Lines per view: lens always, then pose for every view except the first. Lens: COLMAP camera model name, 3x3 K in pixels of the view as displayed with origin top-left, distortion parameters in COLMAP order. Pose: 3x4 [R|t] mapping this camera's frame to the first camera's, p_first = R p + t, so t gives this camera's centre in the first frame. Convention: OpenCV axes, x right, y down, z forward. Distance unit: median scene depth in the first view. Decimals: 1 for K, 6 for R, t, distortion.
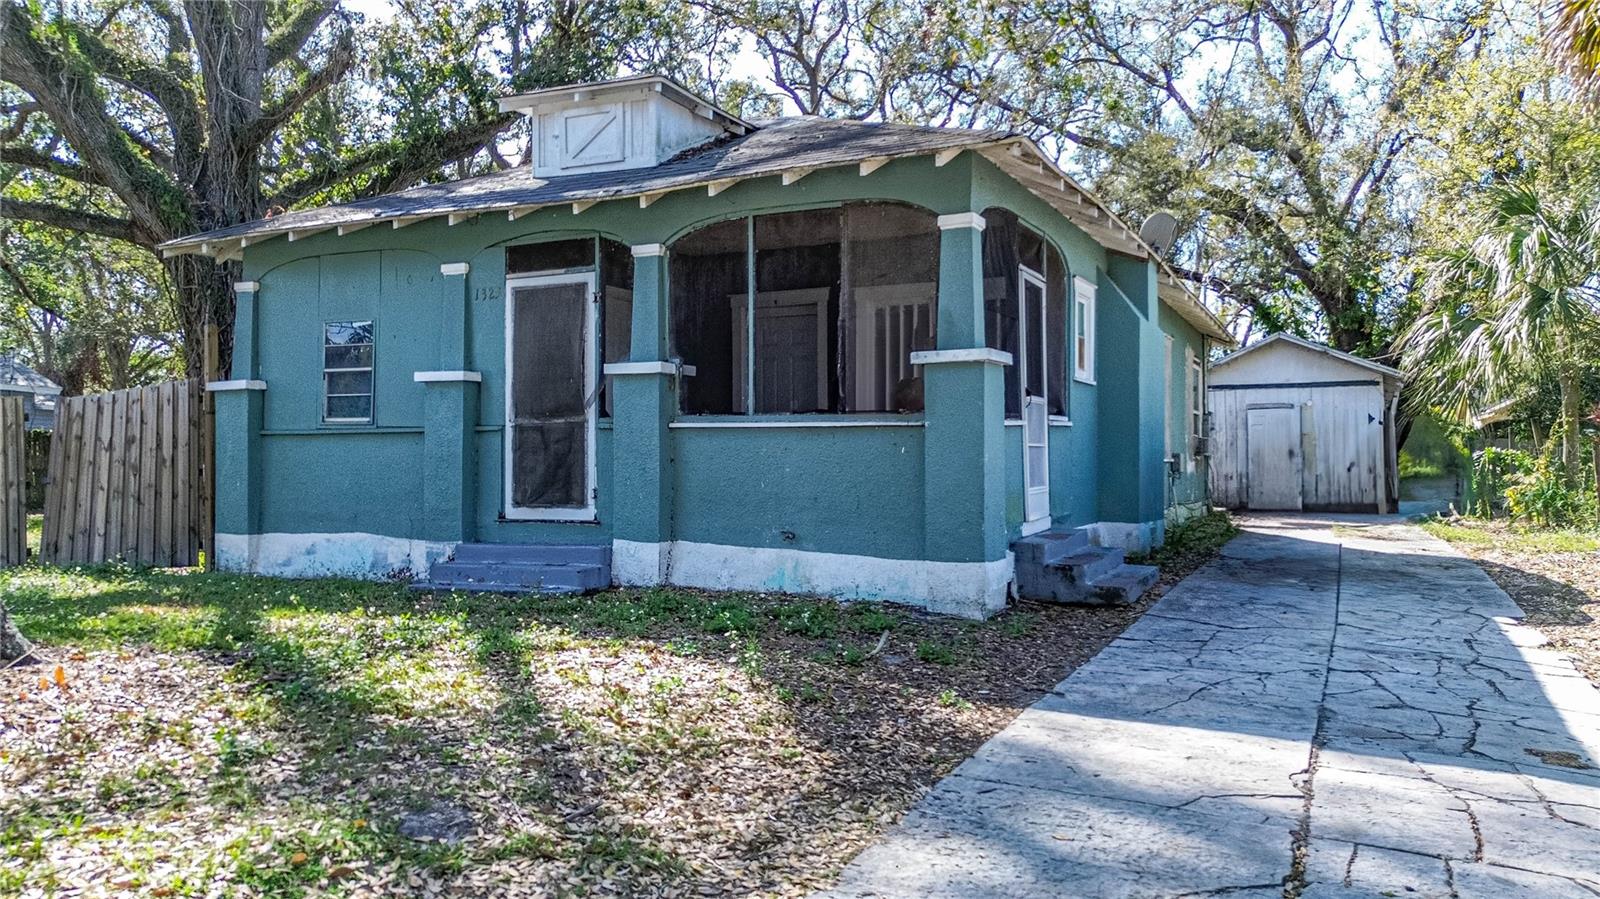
lens RADIAL K [[1116.4, 0, 800.0], [0, 1116.4, 449.5], [0, 0, 1]] dist [0.093344, -0.090359]
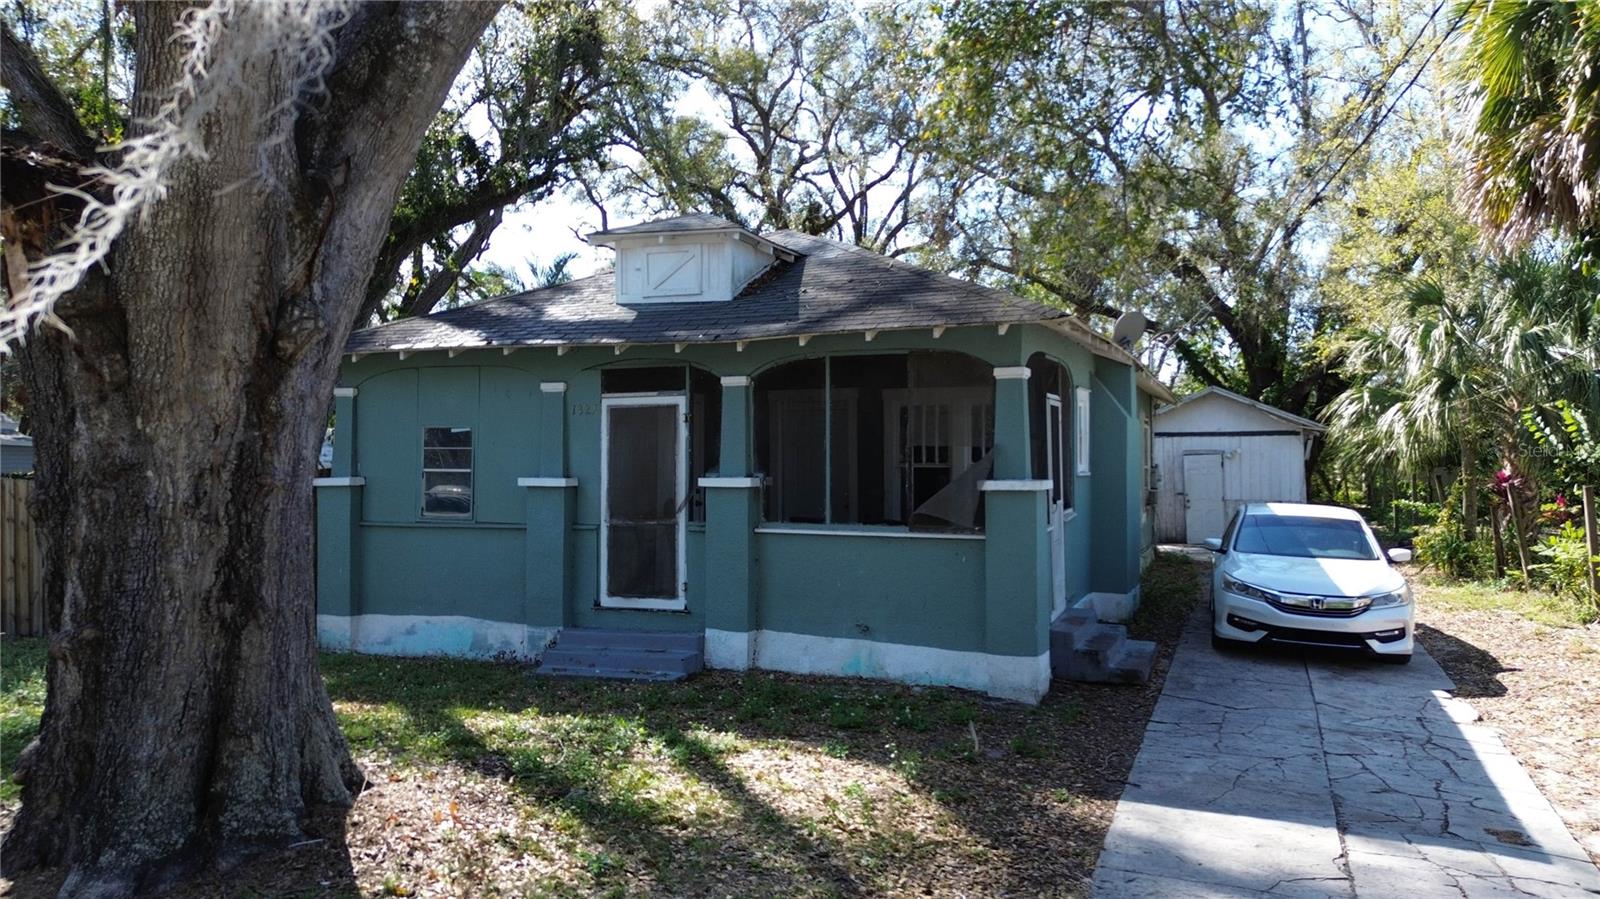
lens RADIAL K [[1116.4, 0, 800.0], [0, 1116.4, 449.5], [0, 0, 1]] dist [0.093344, -0.090359]
pose [[0.997058, -0.000681, 0.076652, -0.147867], [0.000840, 0.999998, -0.002043, -0.096877], [-0.076651, 0.002102, 0.997056, -0.158286]]
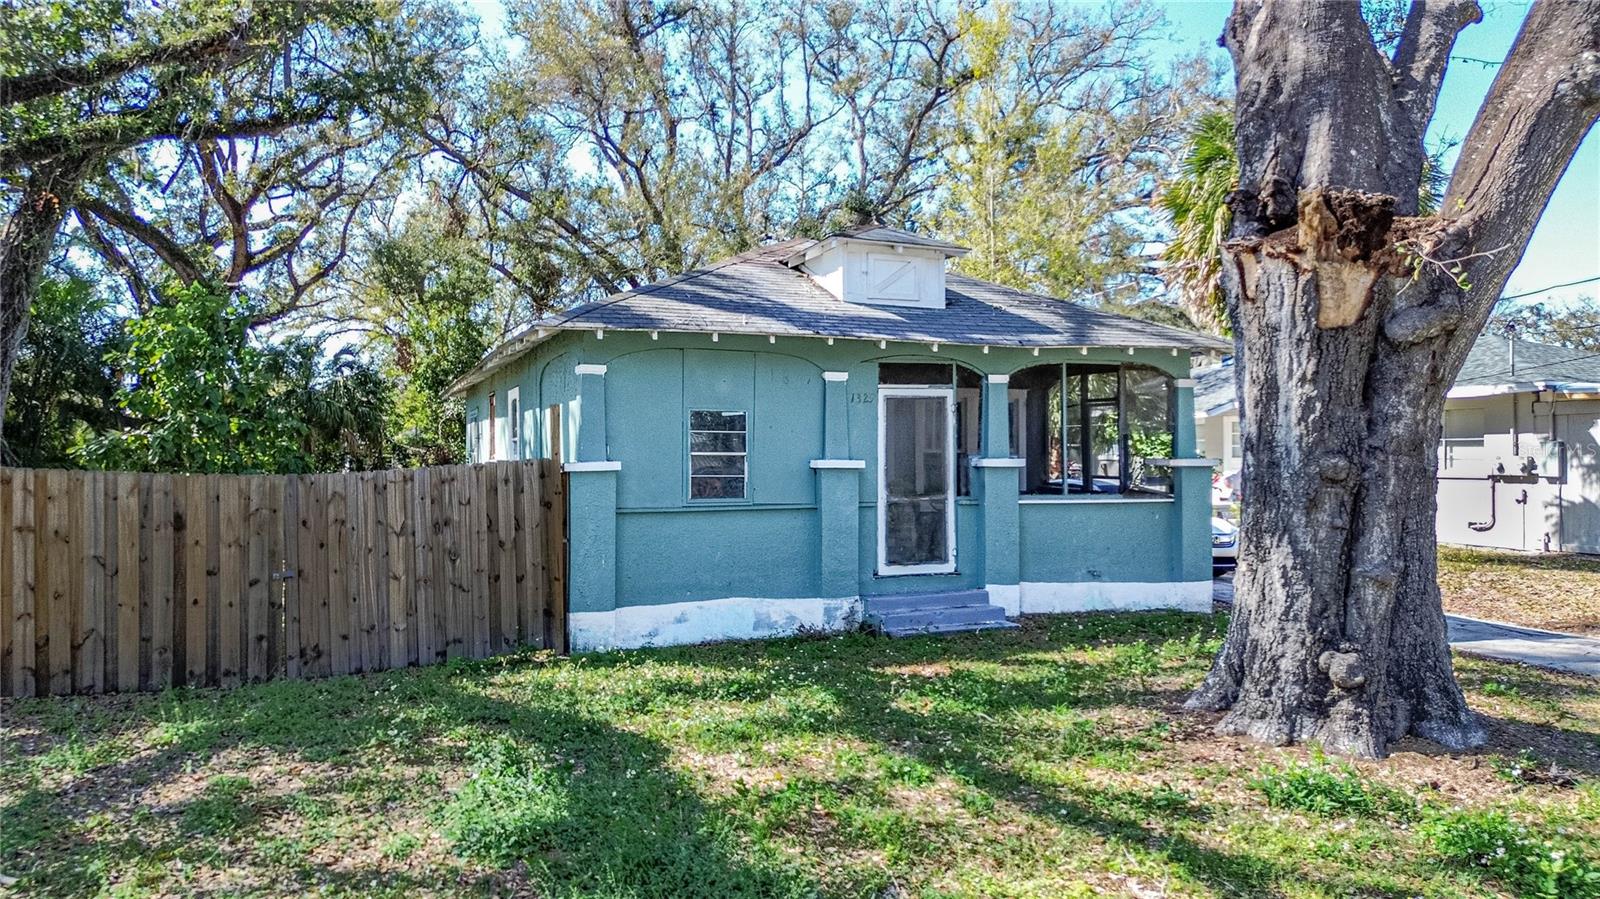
lens RADIAL K [[1116.4, 0, 800.0], [0, 1116.4, 449.5], [0, 0, 1]] dist [0.093344, -0.090359]
pose [[0.687461, 0.004540, 0.726207, -1.255106], [0.000212, 0.999979, -0.006453, -0.073843], [-0.726221, 0.004590, 0.687446, 0.193480]]
